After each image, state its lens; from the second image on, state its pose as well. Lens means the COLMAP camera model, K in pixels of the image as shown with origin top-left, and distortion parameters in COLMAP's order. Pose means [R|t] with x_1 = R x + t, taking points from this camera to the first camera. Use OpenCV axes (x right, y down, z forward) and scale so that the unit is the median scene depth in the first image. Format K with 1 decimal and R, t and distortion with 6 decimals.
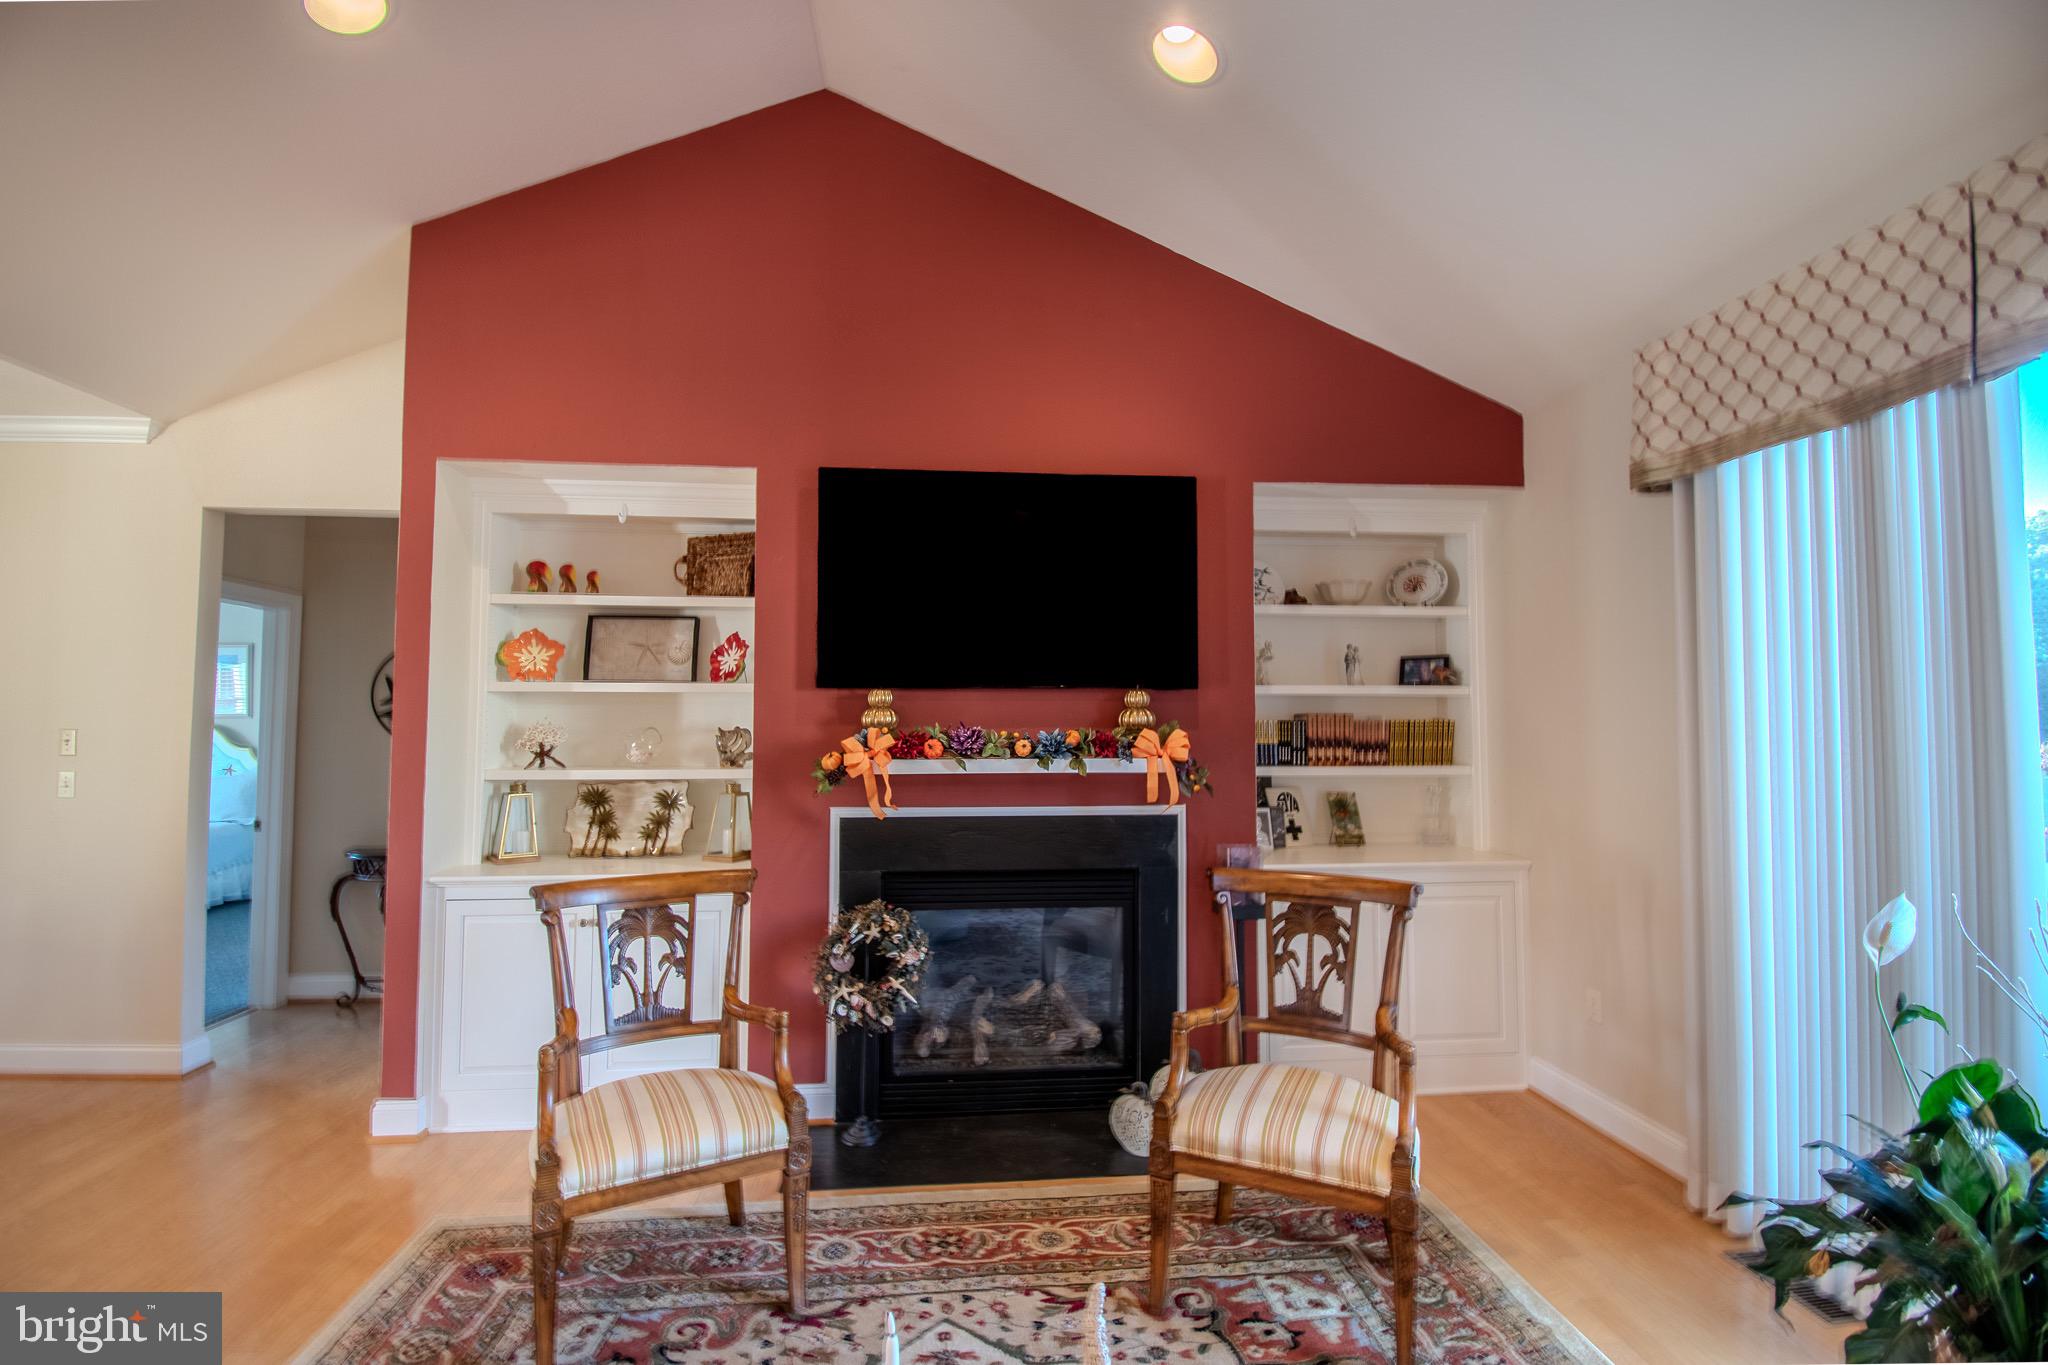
lens RADIAL K [[911.9, 0, 1026.6], [0, 911.9, 680.3], [0, 0, 1]] dist [0.023242, -0.027151]
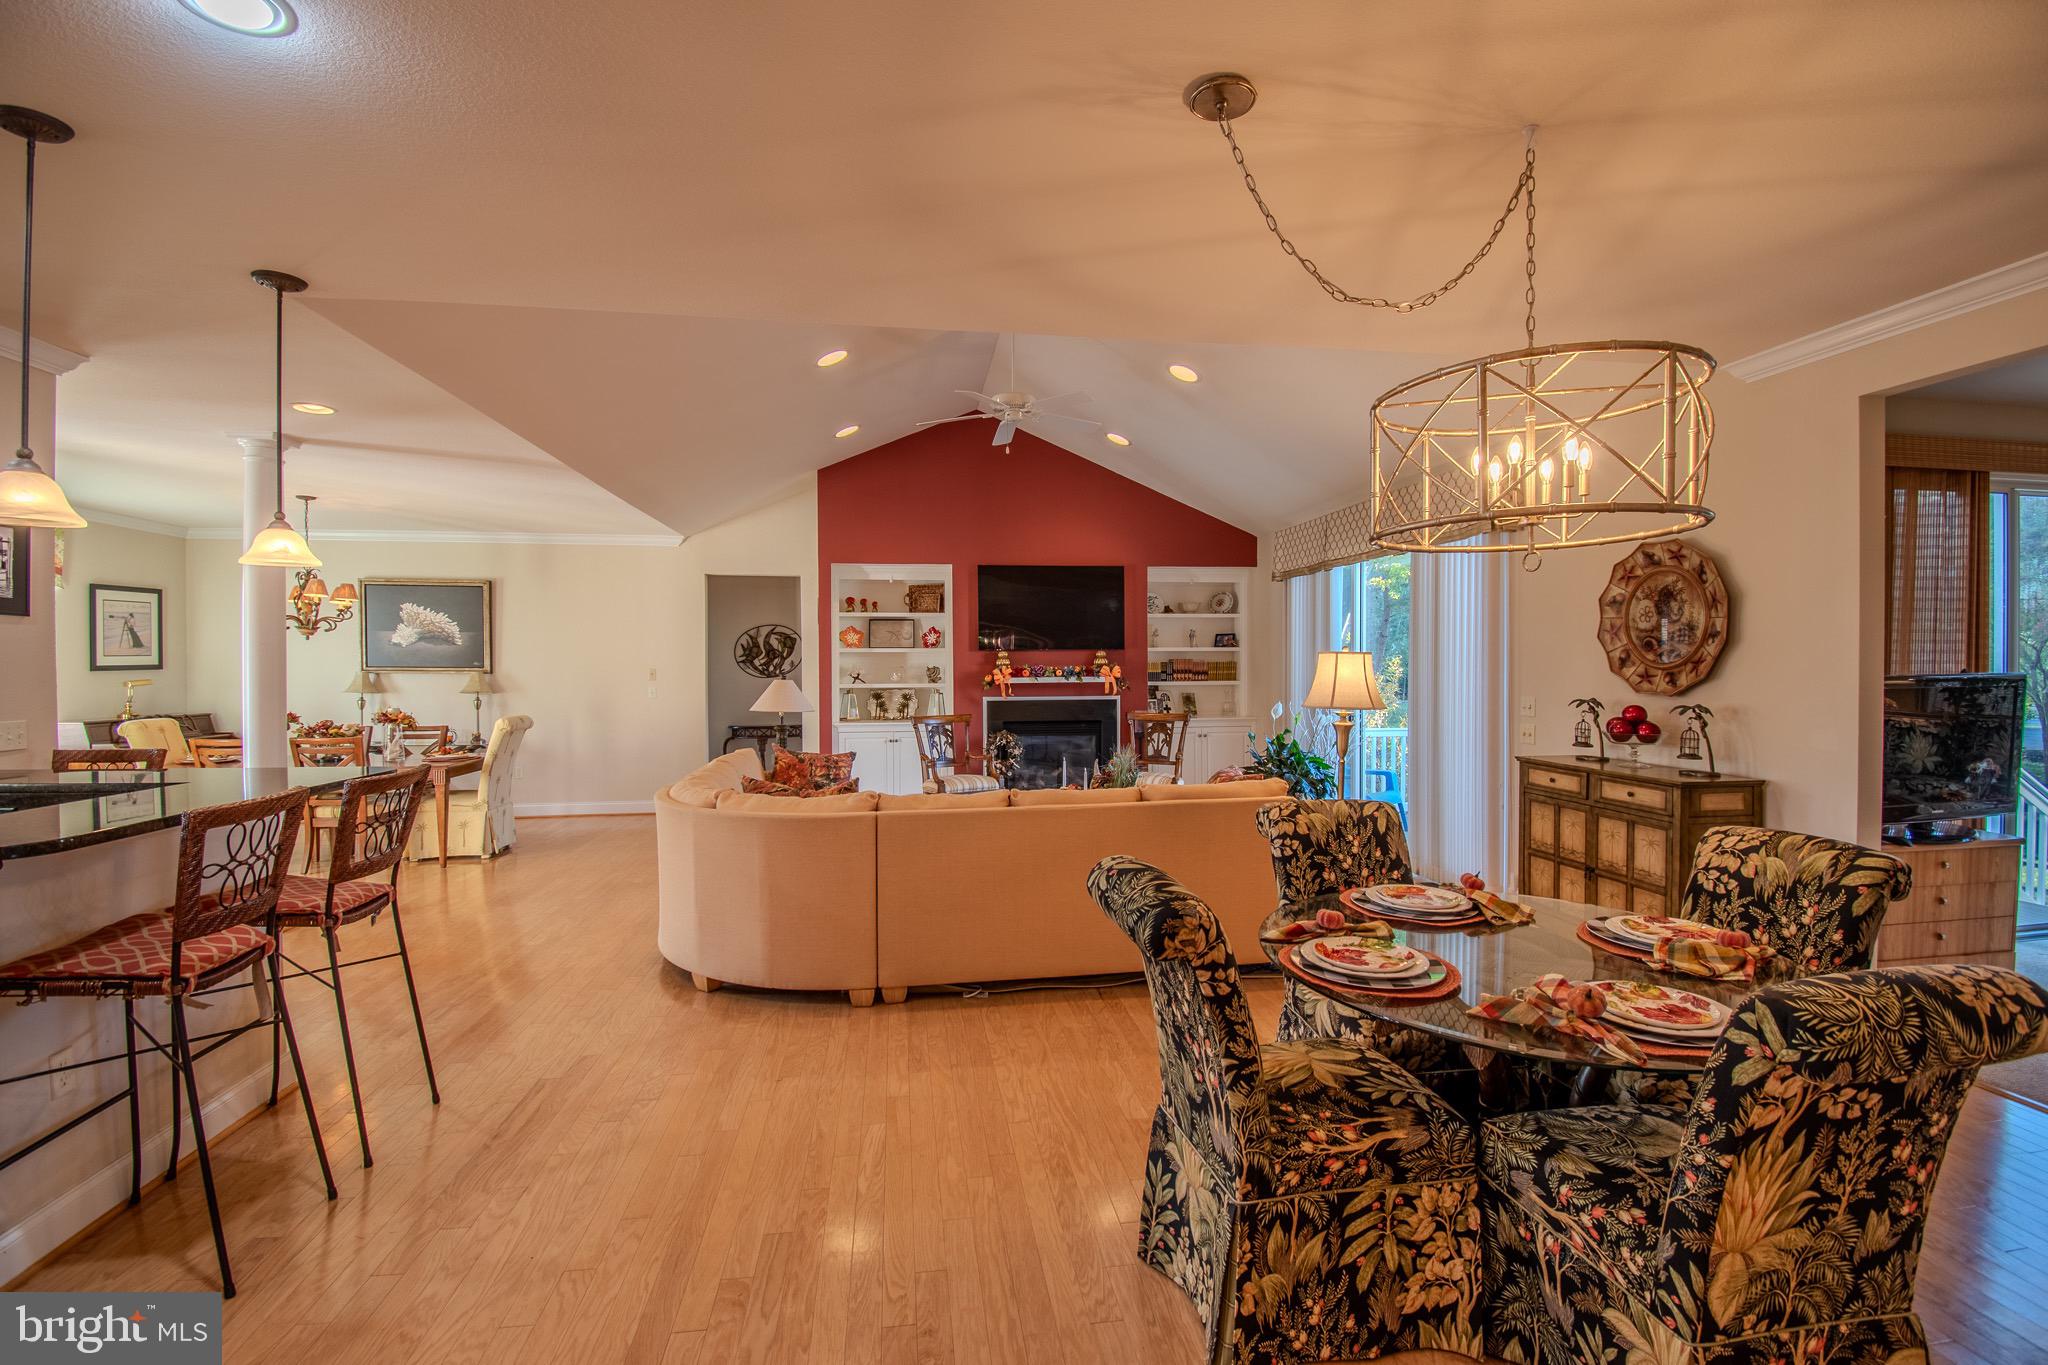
lens RADIAL K [[900.2, 0, 1025.9], [0, 900.2, 679.9], [0, 0, 1]] dist [0.023629, -0.027080]
pose [[0.999027, -0.007392, 0.043479, -0.204559], [0.004669, 0.998040, 0.062409, -0.067439], [-0.043855, -0.062145, 0.997103, -1.545039]]
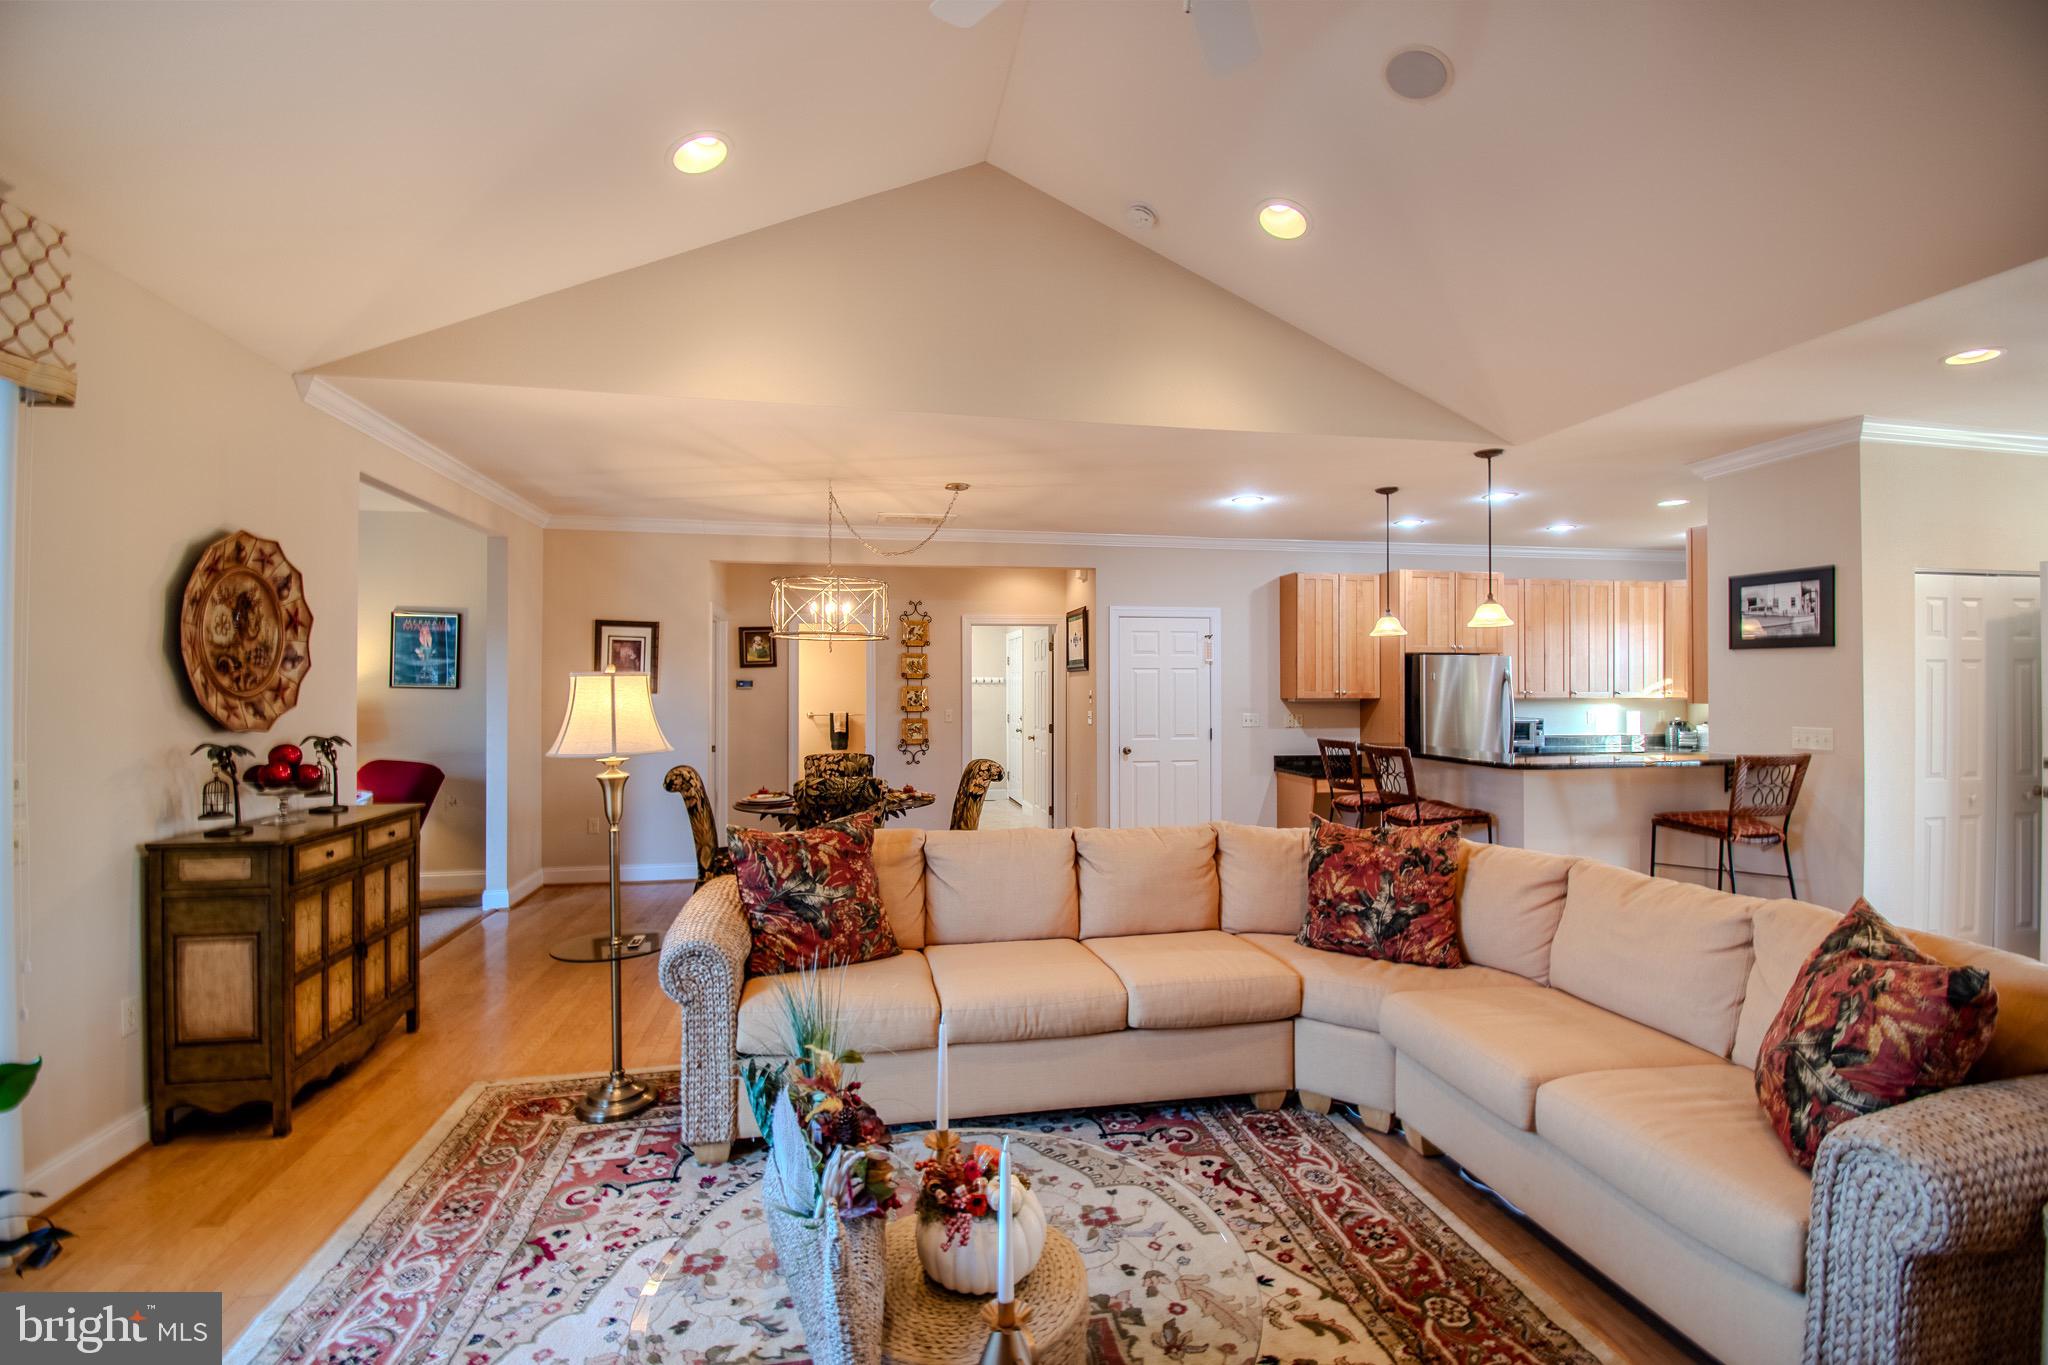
lens RADIAL K [[900.2, 0, 1025.9], [0, 900.2, 679.9], [0, 0, 1]] dist [0.023629, -0.027080]
pose [[-0.995447, -0.003857, -0.095238, -0.016136], [0.001236, 0.998575, -0.053358, 0.033220], [0.095308, -0.053232, -0.994023, 0.708643]]
